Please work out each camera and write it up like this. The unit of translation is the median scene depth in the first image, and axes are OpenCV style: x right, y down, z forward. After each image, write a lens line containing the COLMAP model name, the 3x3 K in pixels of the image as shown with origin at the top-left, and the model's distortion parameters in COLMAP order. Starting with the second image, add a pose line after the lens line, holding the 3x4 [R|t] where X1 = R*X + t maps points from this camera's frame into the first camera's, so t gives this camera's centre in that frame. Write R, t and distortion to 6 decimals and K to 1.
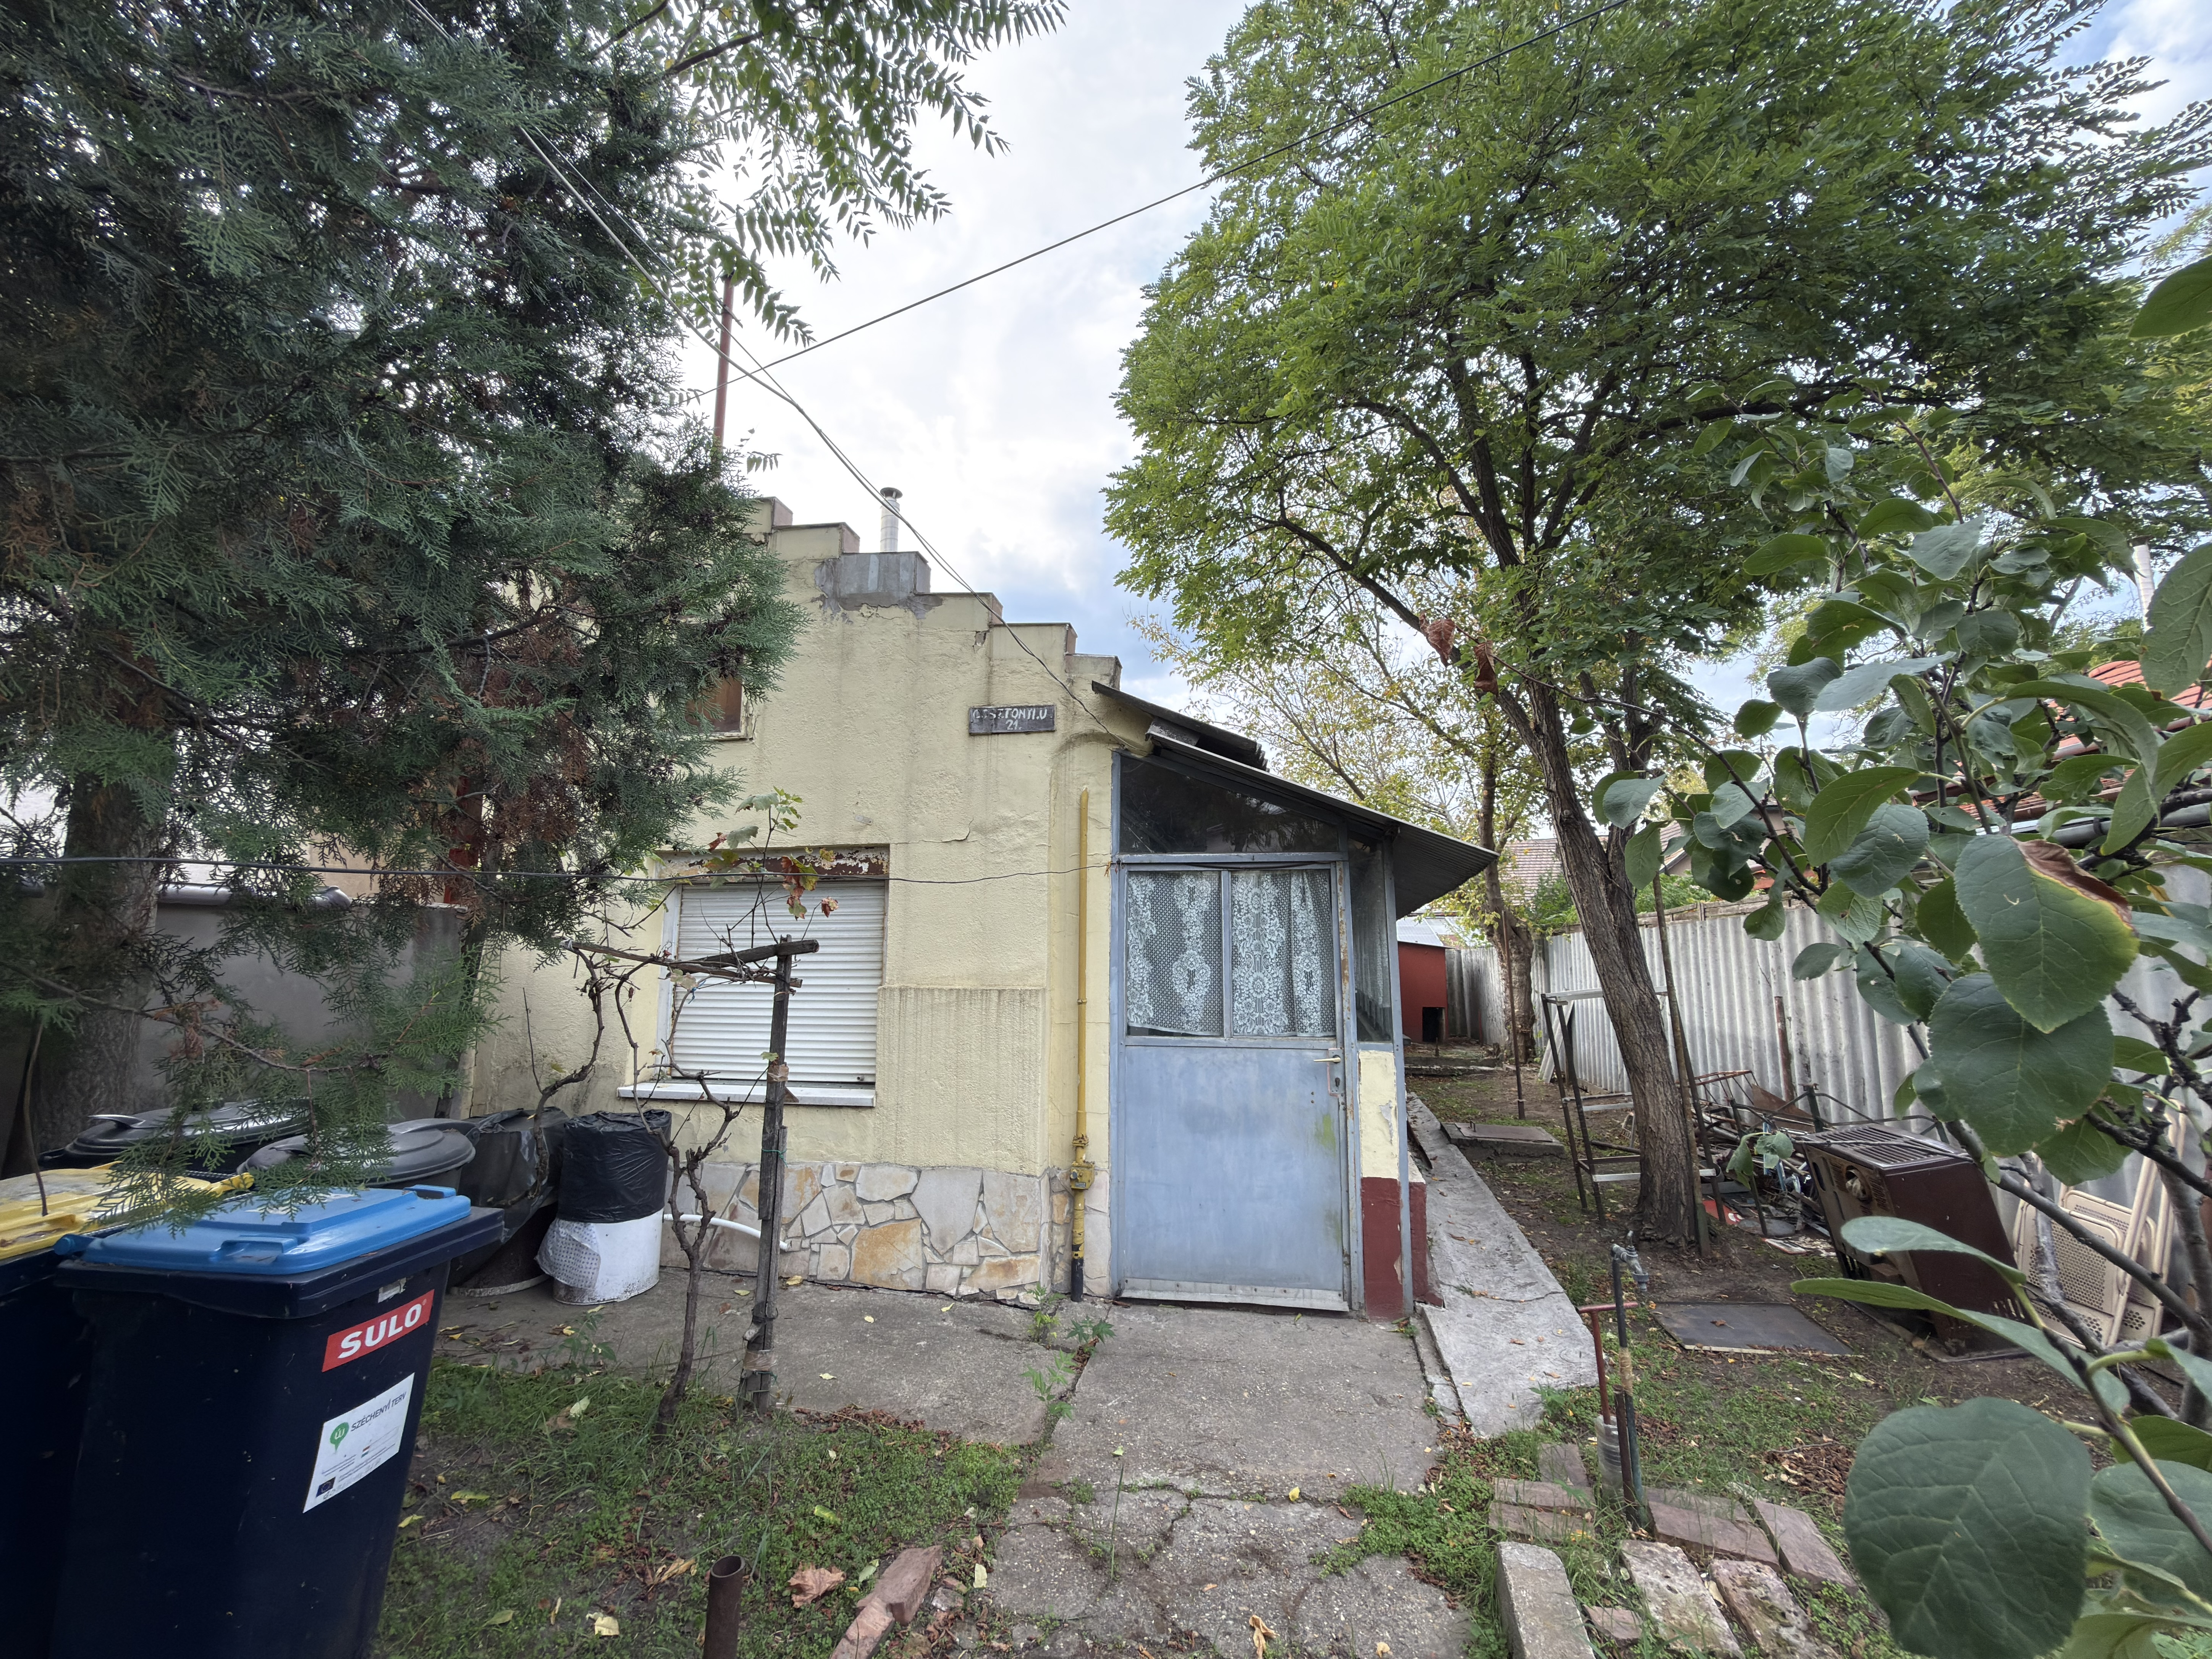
lens RADIAL K [[877.2, 0, 1110.8], [0, 877.2, 835.7], [0, 0, 1]] dist [0.000235, -0.000057]
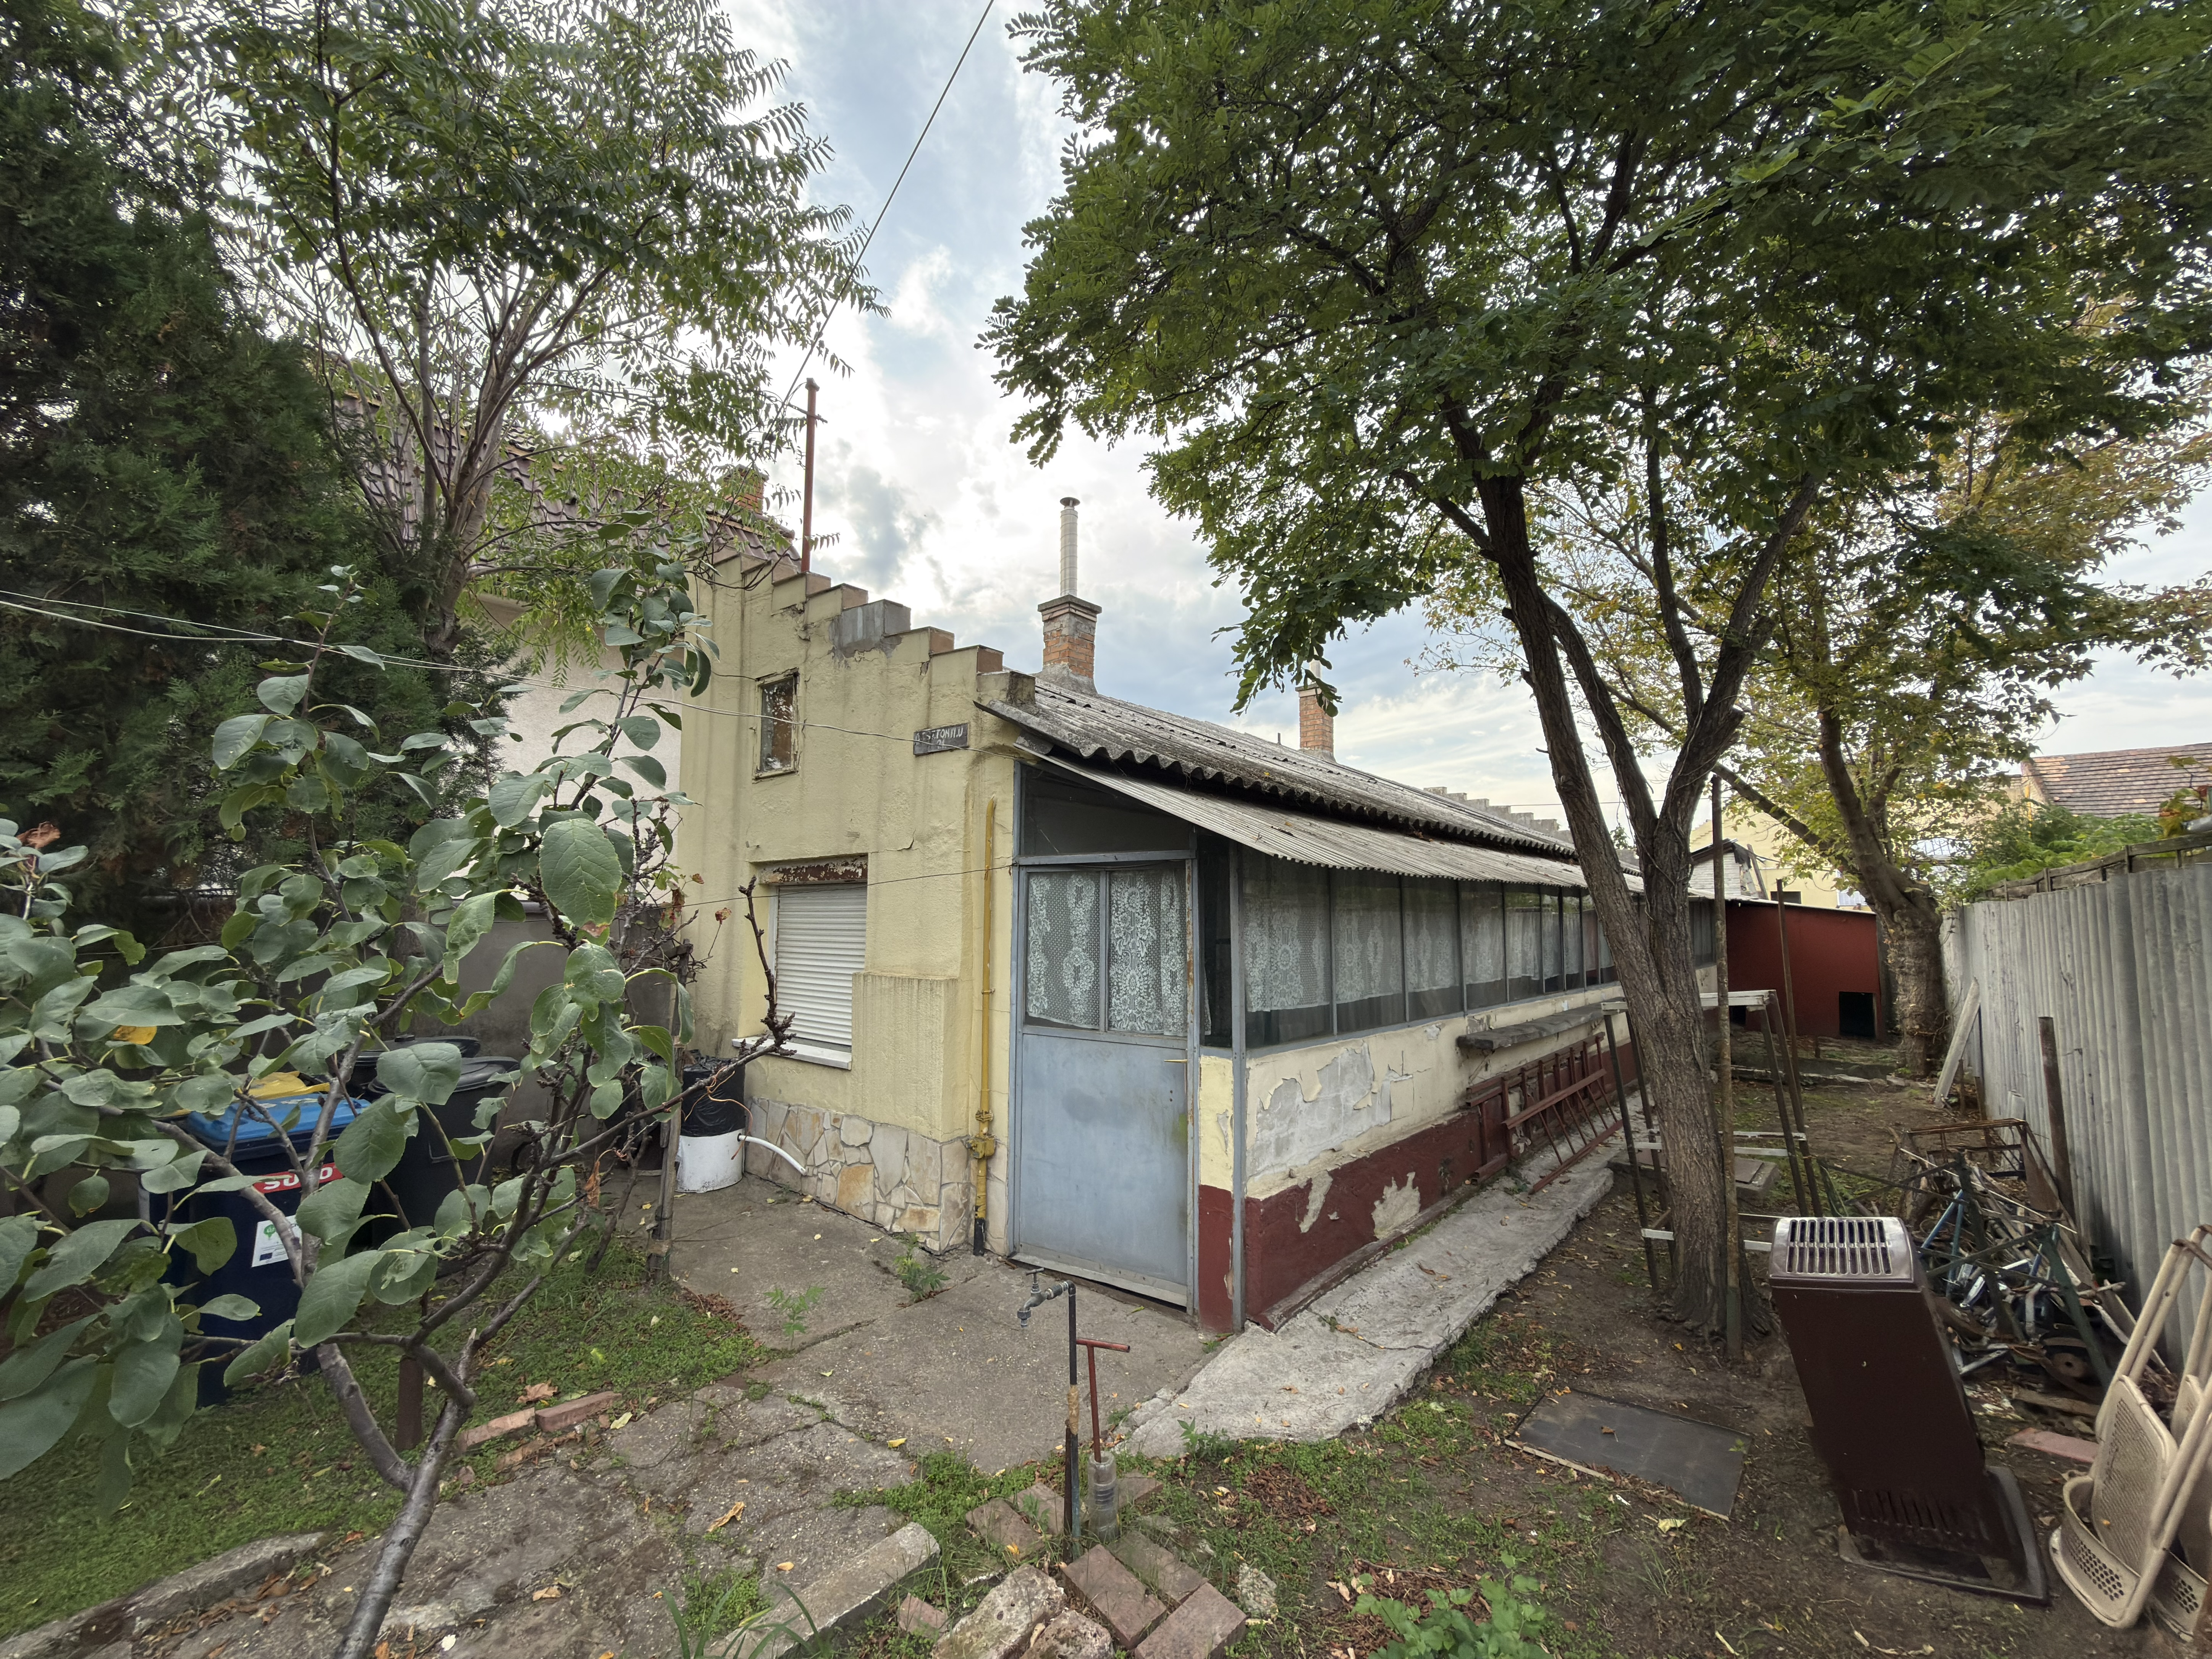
lens RADIAL K [[877.2, 0, 1105.2], [0, 877.2, 836.5], [0, 0, 1]] dist [0.000235, -0.000057]
pose [[0.877966, -0.041331, -0.476936, 0.651087], [0.065522, 0.997265, 0.034194, -0.035251], [0.474218, -0.061271, 0.878273, 0.112729]]
